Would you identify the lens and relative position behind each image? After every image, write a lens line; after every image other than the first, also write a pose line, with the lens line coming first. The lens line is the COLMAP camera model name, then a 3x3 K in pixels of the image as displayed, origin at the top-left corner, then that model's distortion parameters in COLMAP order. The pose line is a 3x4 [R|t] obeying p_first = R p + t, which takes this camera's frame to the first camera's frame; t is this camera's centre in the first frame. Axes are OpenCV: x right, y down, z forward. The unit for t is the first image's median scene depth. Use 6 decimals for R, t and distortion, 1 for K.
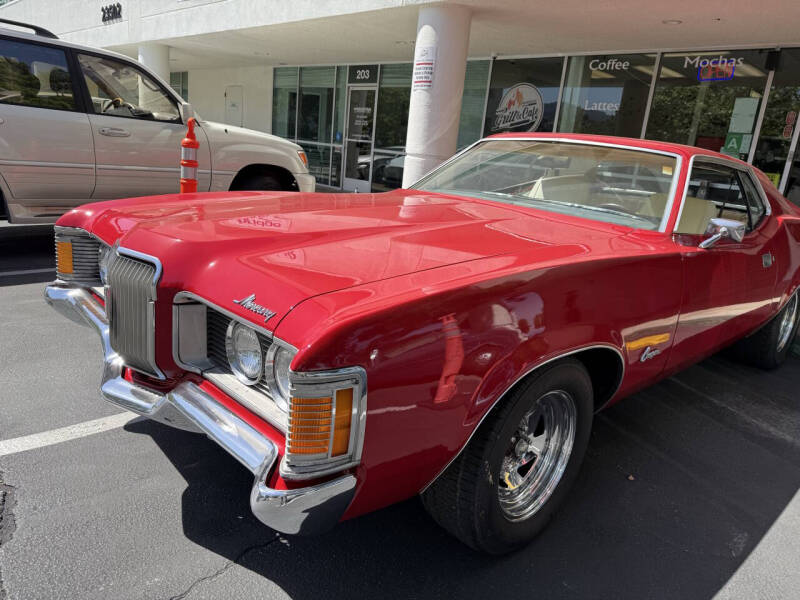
lens RADIAL K [[557.3, 0, 408.5], [0, 557.3, 297.5], [0, 0, 1]] dist [0.038100, -0.043062]
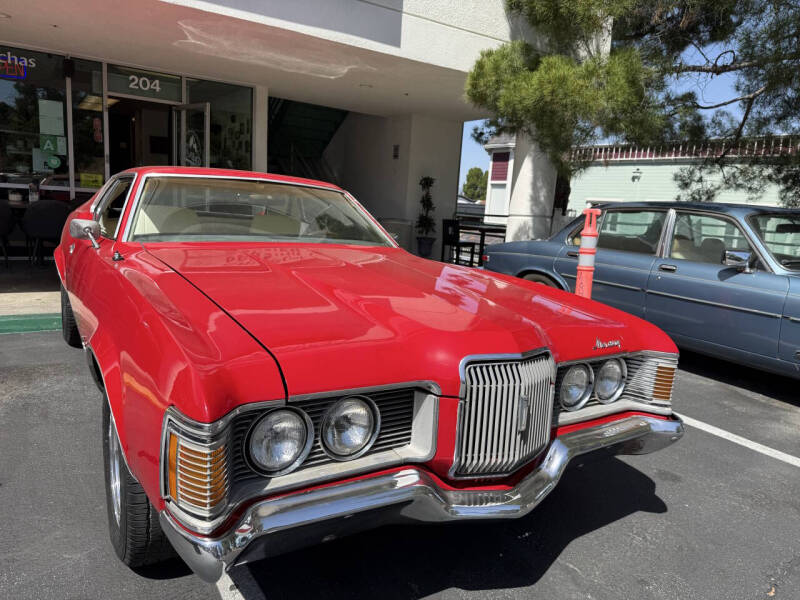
lens RADIAL K [[553.4, 0, 402.0], [0, 553.4, 301.0], [0, 0, 1]] dist [0.061611, -0.086968]
pose [[0.209937, -0.250458, 0.945091, -0.293367], [0.205906, 0.956279, 0.207684, -0.085228], [-0.955787, 0.150999, 0.252329, 0.188871]]
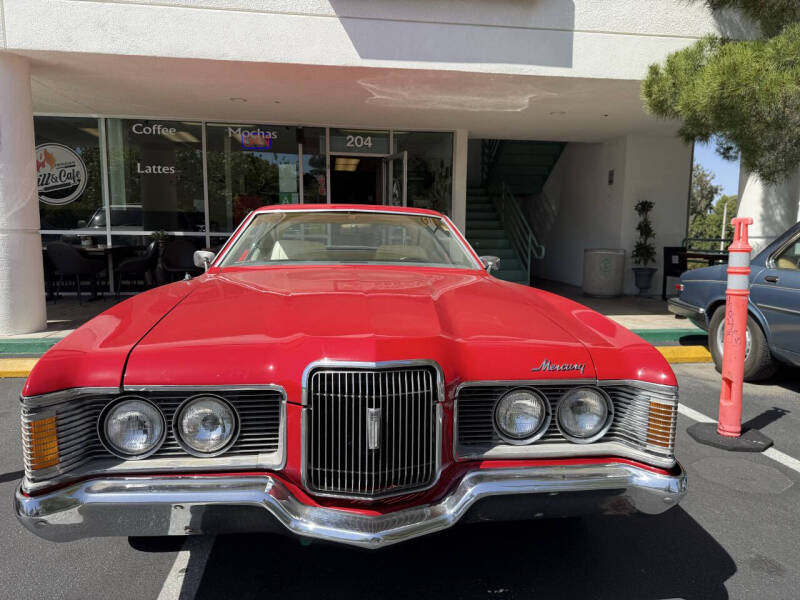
lens RADIAL K [[553.4, 0, 402.0], [0, 553.4, 301.0], [0, 0, 1]] dist [0.061611, -0.086968]
pose [[0.611352, -0.184038, 0.769661, -0.231445], [0.248684, 0.967990, 0.033928, -0.041286], [-0.751269, 0.170660, 0.637550, 0.078686]]
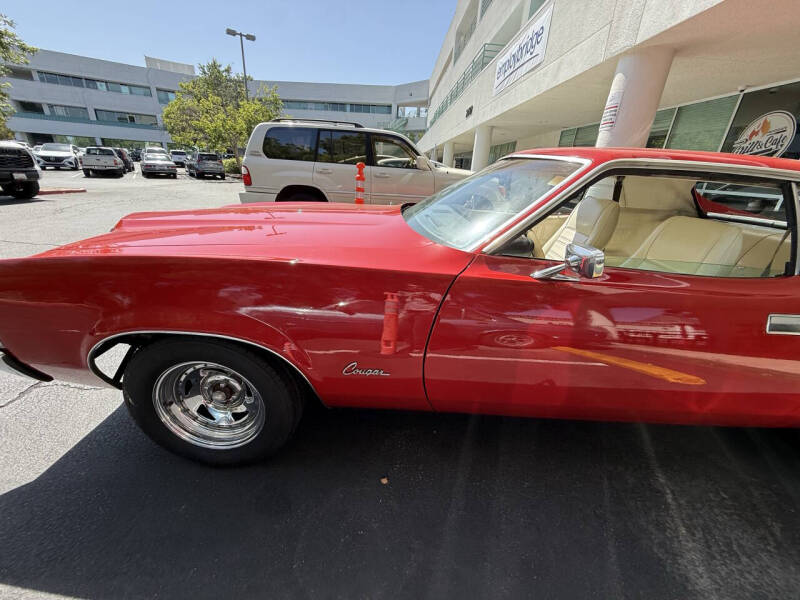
lens RADIAL K [[310.0, 0, 400.0], [0, 310.0, 300.0], [0, 0, 1]] dist [-0.000782, -0.000555]
pose [[0.710602, 0.223581, -0.667125, 0.217259], [-0.166516, 0.974673, 0.149284, -0.029665], [0.683606, 0.005005, 0.729834, 0.174431]]
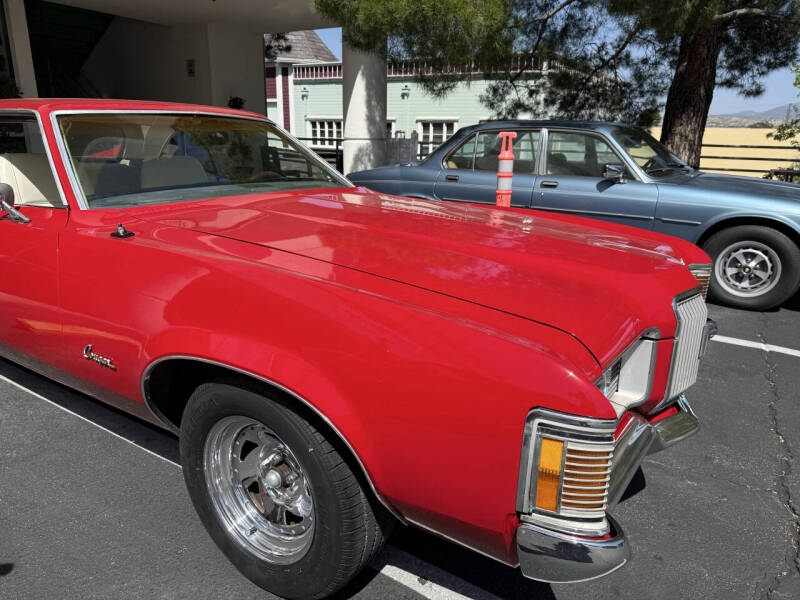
lens RADIAL K [[557.3, 0, 408.5], [0, 557.3, 297.5], [0, 0, 1]] dist [0.038100, -0.043062]
pose [[-0.212058, -0.369682, 0.904636, -0.270601], [0.203858, 0.888591, 0.410911, -0.120701], [-0.955758, 0.271554, -0.113070, 0.327302]]
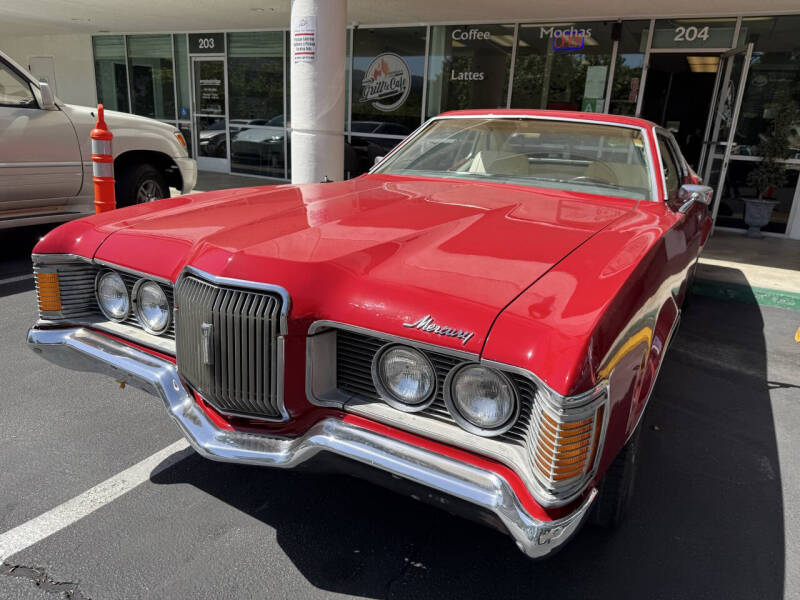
lens RADIAL K [[557.3, 0, 408.5], [0, 557.3, 297.5], [0, 0, 1]] dist [0.038100, -0.043062]
pose [[0.956281, -0.123694, 0.265003, -0.096844], [0.110098, 0.991752, 0.065617, -0.017168], [-0.270934, -0.033572, 0.962012, 0.024344]]
